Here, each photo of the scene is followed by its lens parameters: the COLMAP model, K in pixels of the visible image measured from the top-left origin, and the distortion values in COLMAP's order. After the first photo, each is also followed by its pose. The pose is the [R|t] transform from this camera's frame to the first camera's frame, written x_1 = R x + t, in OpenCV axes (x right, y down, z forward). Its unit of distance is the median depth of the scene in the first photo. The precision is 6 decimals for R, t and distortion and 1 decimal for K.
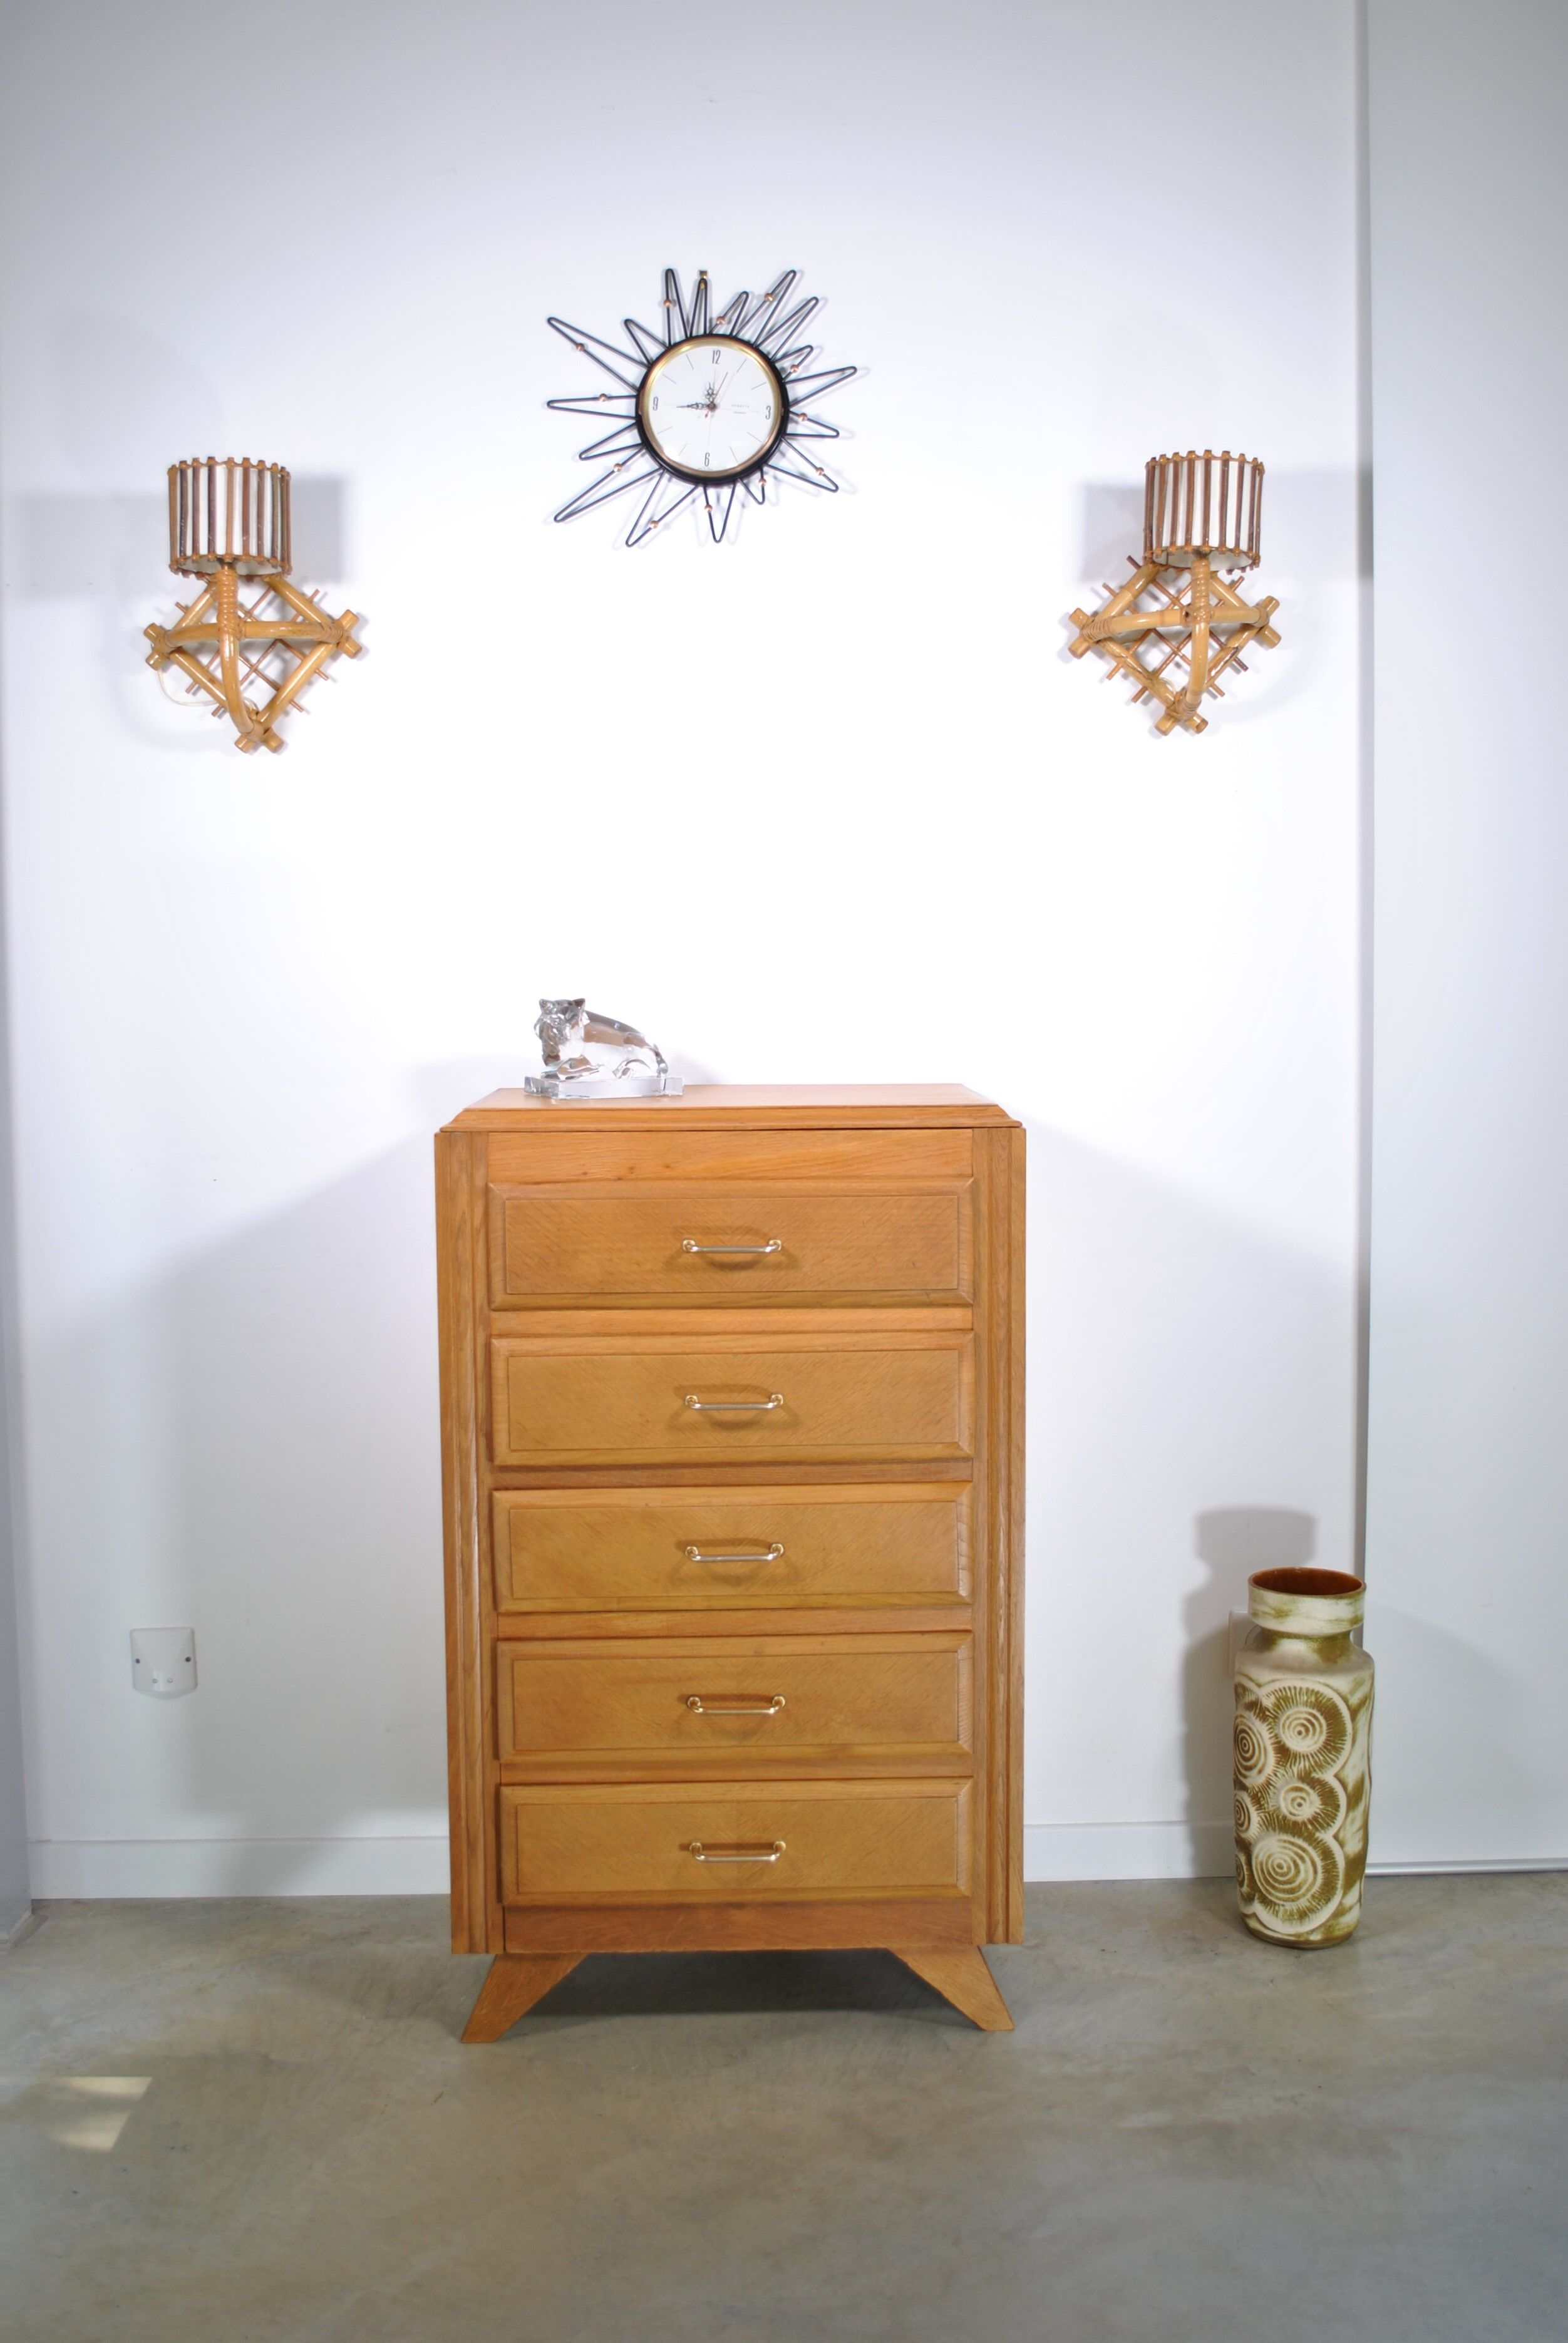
lens RADIAL K [[2269.2, 0, 693.6], [0, 2269.2, 1179.0], [0, 0, 1]] dist [-0.068579, 0.002398]
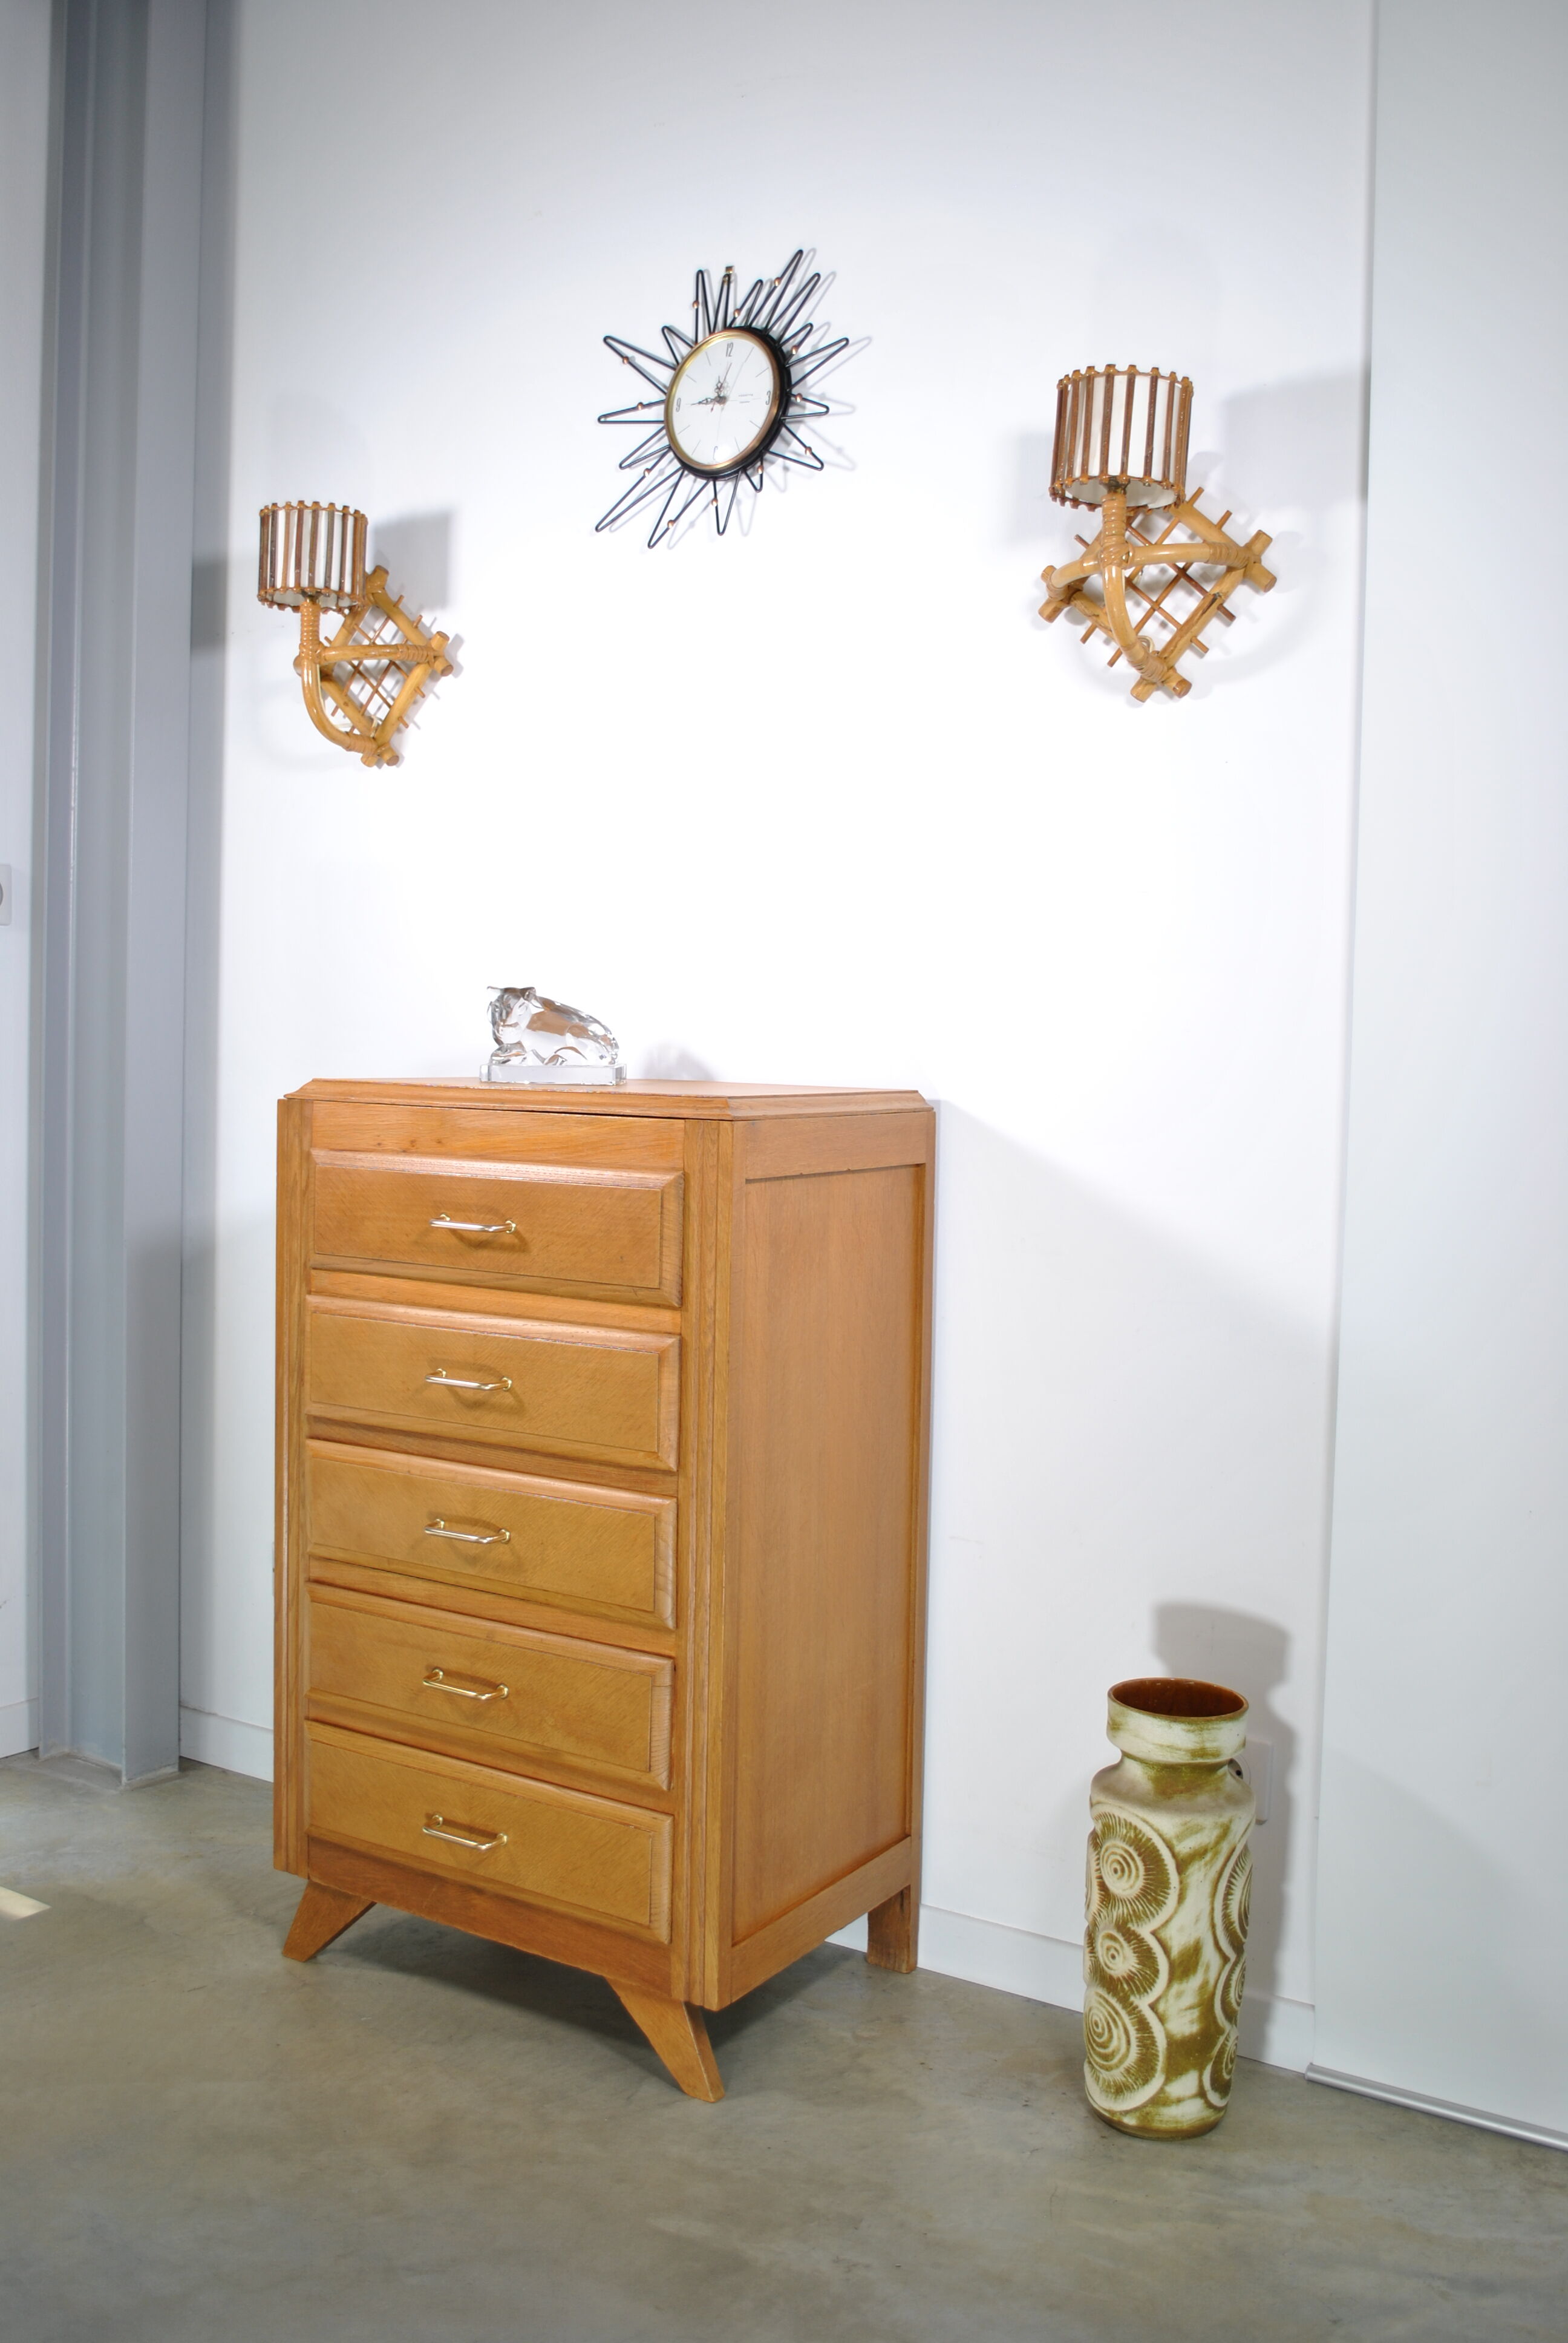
lens RADIAL K [[2129.4, 0, 784.0], [0, 2129.4, 1171.5], [0, 0, 1]] dist [-0.070152, 0.002429]
pose [[0.832374, 0.062821, -0.550643, 0.581266], [-0.081136, 0.996663, -0.008942, 0.003312], [0.548243, 0.052120, 0.834693, 0.260593]]
